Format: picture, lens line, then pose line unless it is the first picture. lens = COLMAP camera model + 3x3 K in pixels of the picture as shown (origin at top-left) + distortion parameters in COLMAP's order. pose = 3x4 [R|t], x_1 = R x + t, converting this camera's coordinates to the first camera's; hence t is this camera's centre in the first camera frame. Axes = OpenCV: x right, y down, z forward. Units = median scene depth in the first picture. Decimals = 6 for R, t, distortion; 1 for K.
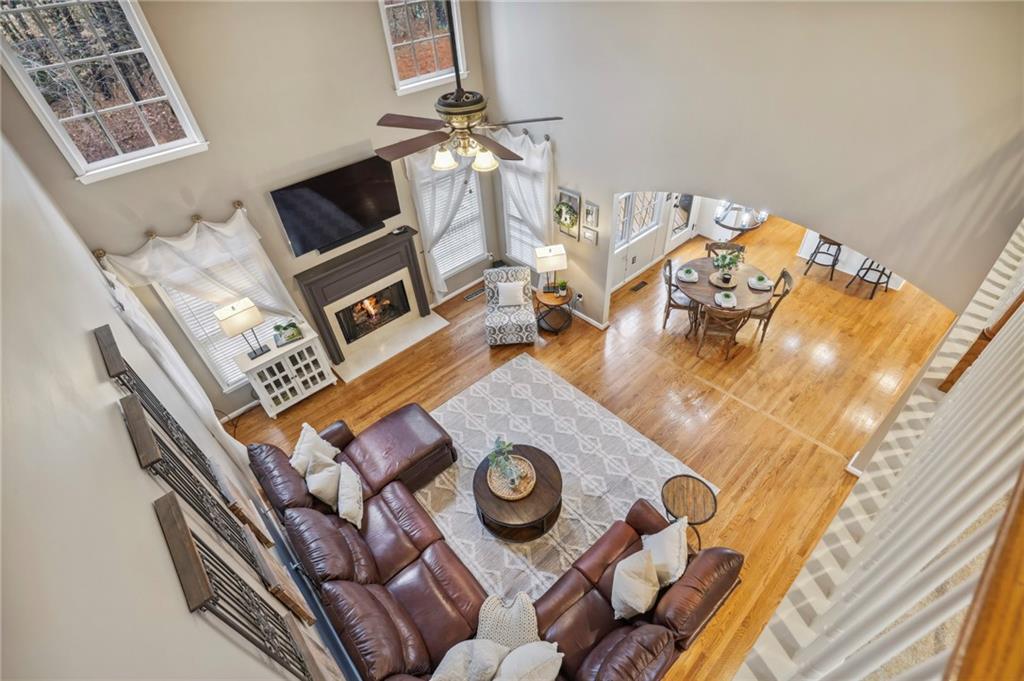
lens RADIAL K [[469.9, 0, 512.0], [0, 469.9, 340.5], [0, 0, 1]] dist [-0.003151, -0.000504]
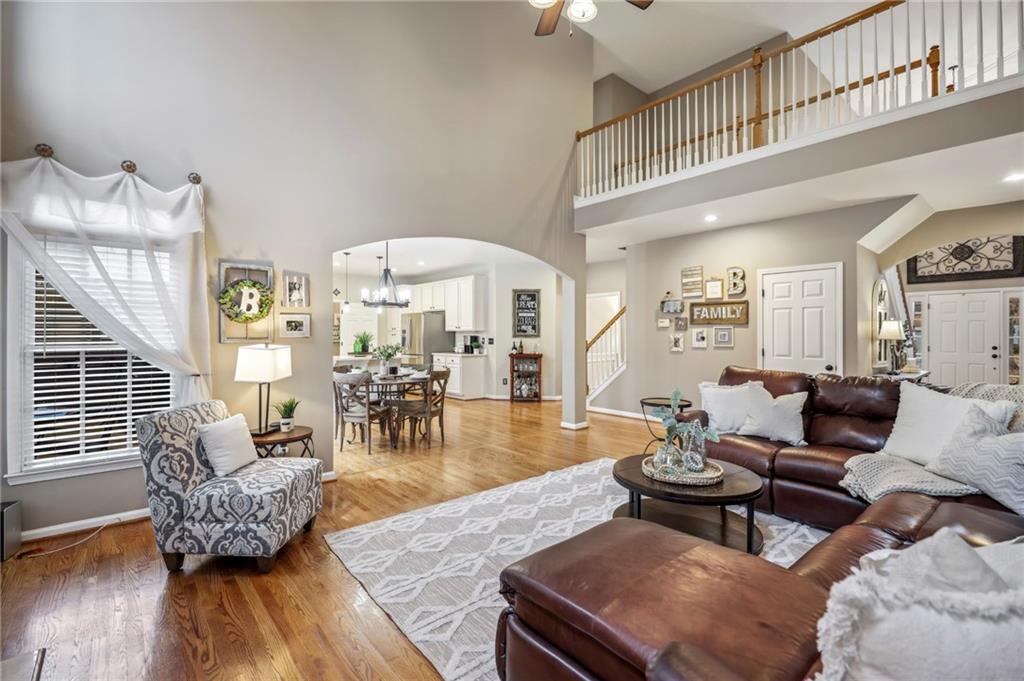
lens RADIAL K [[456.2, 0, 510.7], [0, 456.2, 335.5], [0, 0, 1]] dist [0.001118, 0.000247]
pose [[0.026962, 0.058511, 0.997923, -0.474972], [0.663922, 0.745258, -0.061634, 0.030747], [-0.747316, 0.664204, -0.018753, 0.800344]]
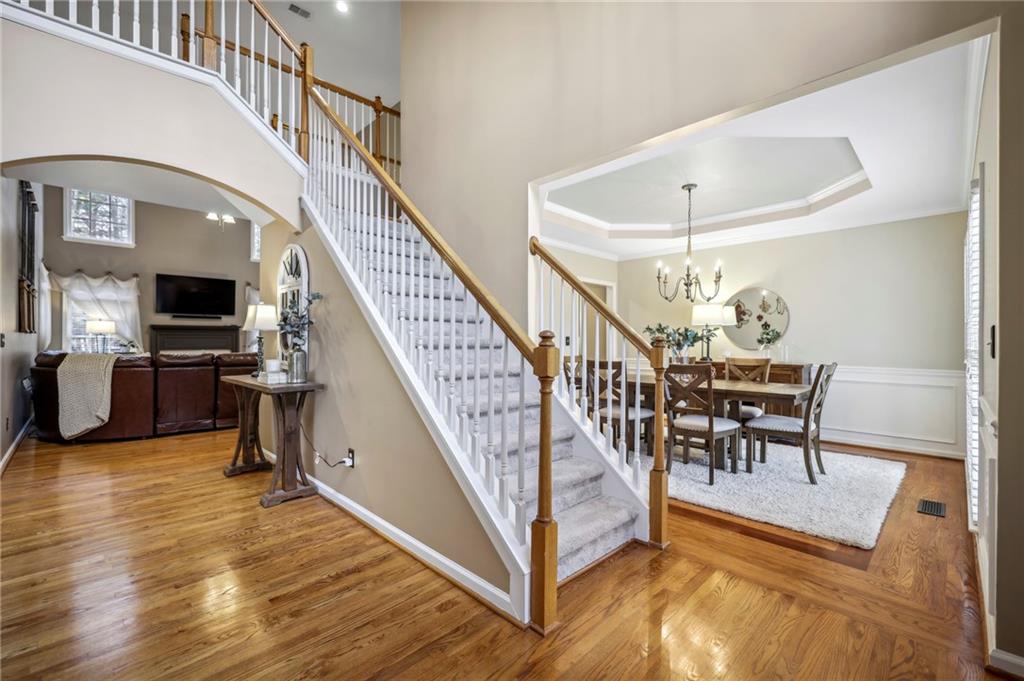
lens RADIAL K [[435.2, 0, 512.0], [0, 435.2, 340.5], [0, 0, 1]] dist [0.000350, 0.000238]
pose [[0.996853, 0.066492, 0.043166, 0.769689], [-0.020980, 0.746375, -0.665195, 0.902810], [-0.076448, 0.662196, 0.745421, -0.261014]]
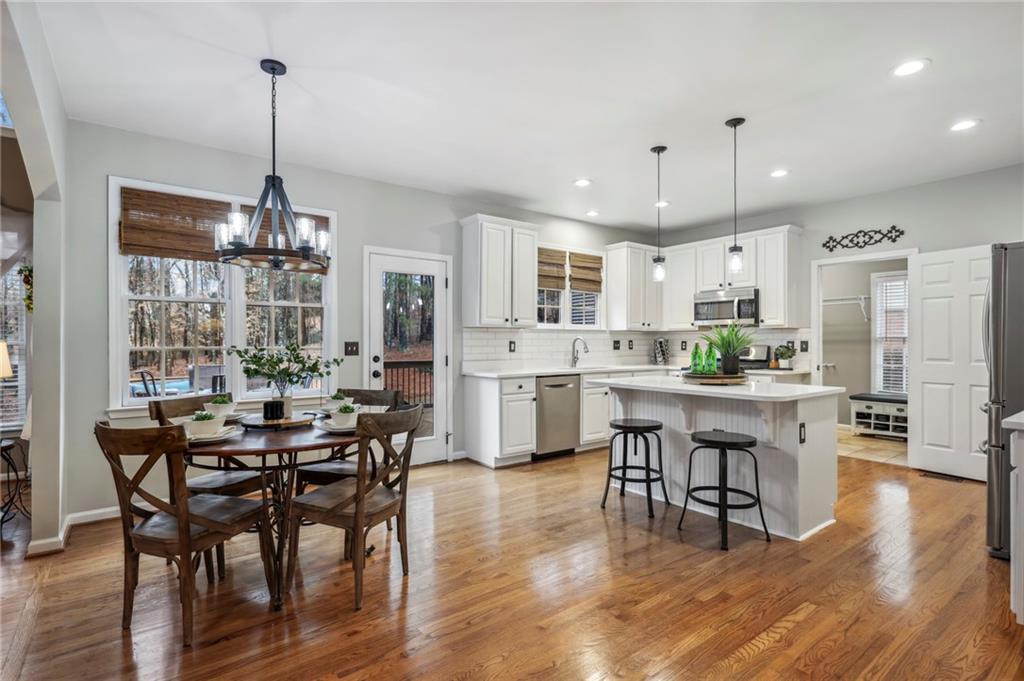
lens RADIAL K [[495.0, 0, 512.0], [0, 495.0, 340.5], [0, 0, 1]] dist [0.001830, -0.000187]
pose [[0.994229, 0.060400, -0.088662, 0.704409], [-0.104074, 0.743576, -0.660503, 0.086093], [0.026033, 0.665918, 0.745570, 0.651123]]
